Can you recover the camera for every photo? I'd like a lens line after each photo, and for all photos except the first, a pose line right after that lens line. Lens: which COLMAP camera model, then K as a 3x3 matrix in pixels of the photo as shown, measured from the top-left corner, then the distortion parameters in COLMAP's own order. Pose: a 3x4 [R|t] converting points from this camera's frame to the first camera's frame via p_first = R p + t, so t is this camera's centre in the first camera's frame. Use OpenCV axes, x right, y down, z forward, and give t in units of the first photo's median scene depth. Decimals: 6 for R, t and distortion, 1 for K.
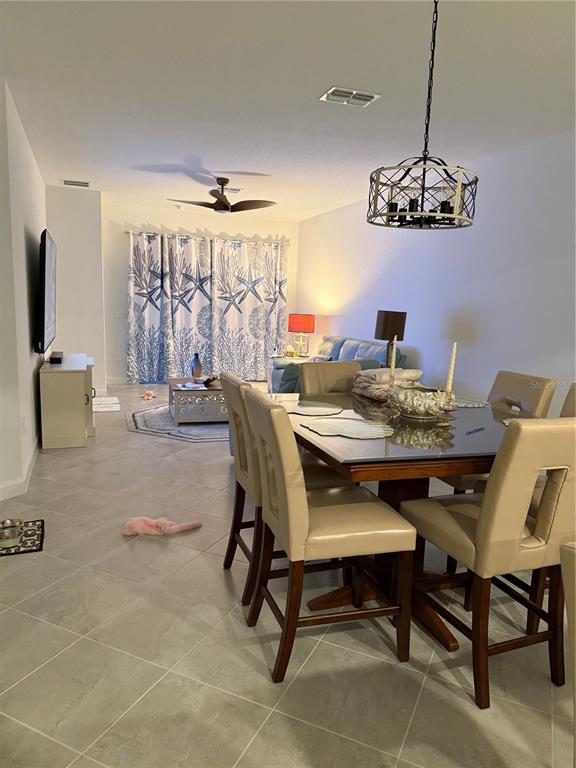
lens RADIAL K [[549.6, 0, 284.9], [0, 549.6, 389.9], [0, 0, 1]] dist [0.053679, -0.091754]
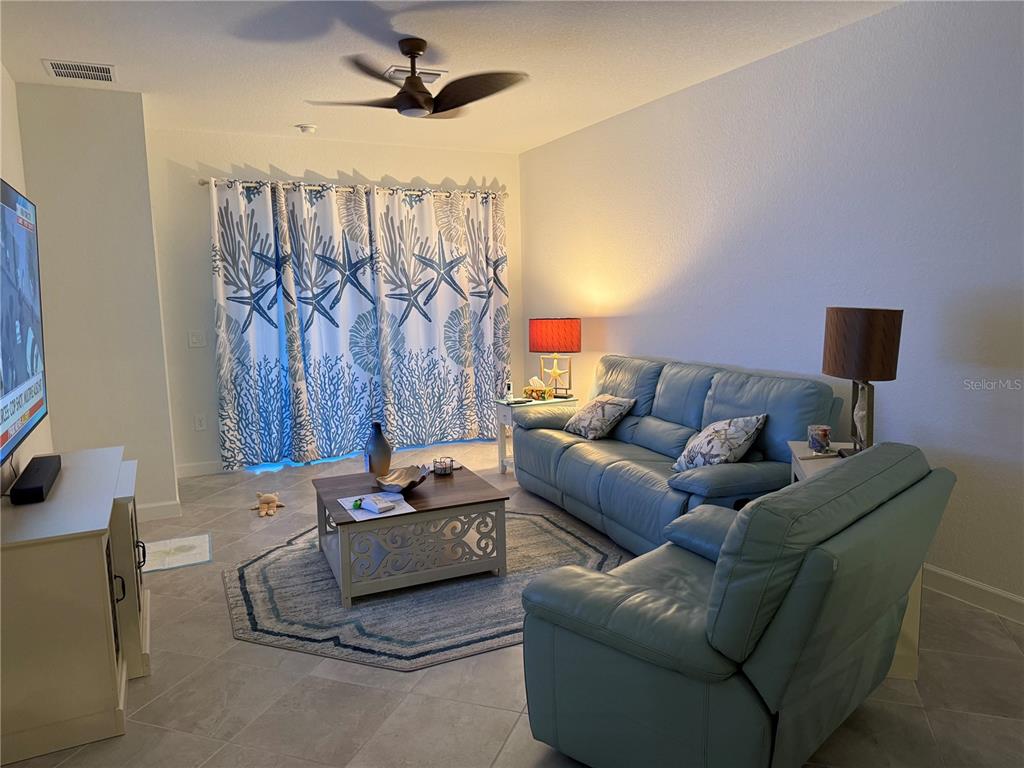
lens RADIAL K [[732.8, 0, 516.9], [0, 732.8, 374.5], [0, 0, 1]] dist [0.053679, -0.091754]
pose [[0.991659, -0.073293, 0.106018, -0.077982], [0.077696, 0.996252, -0.038011, -0.054481], [-0.102835, 0.045931, 0.993637, 0.279329]]
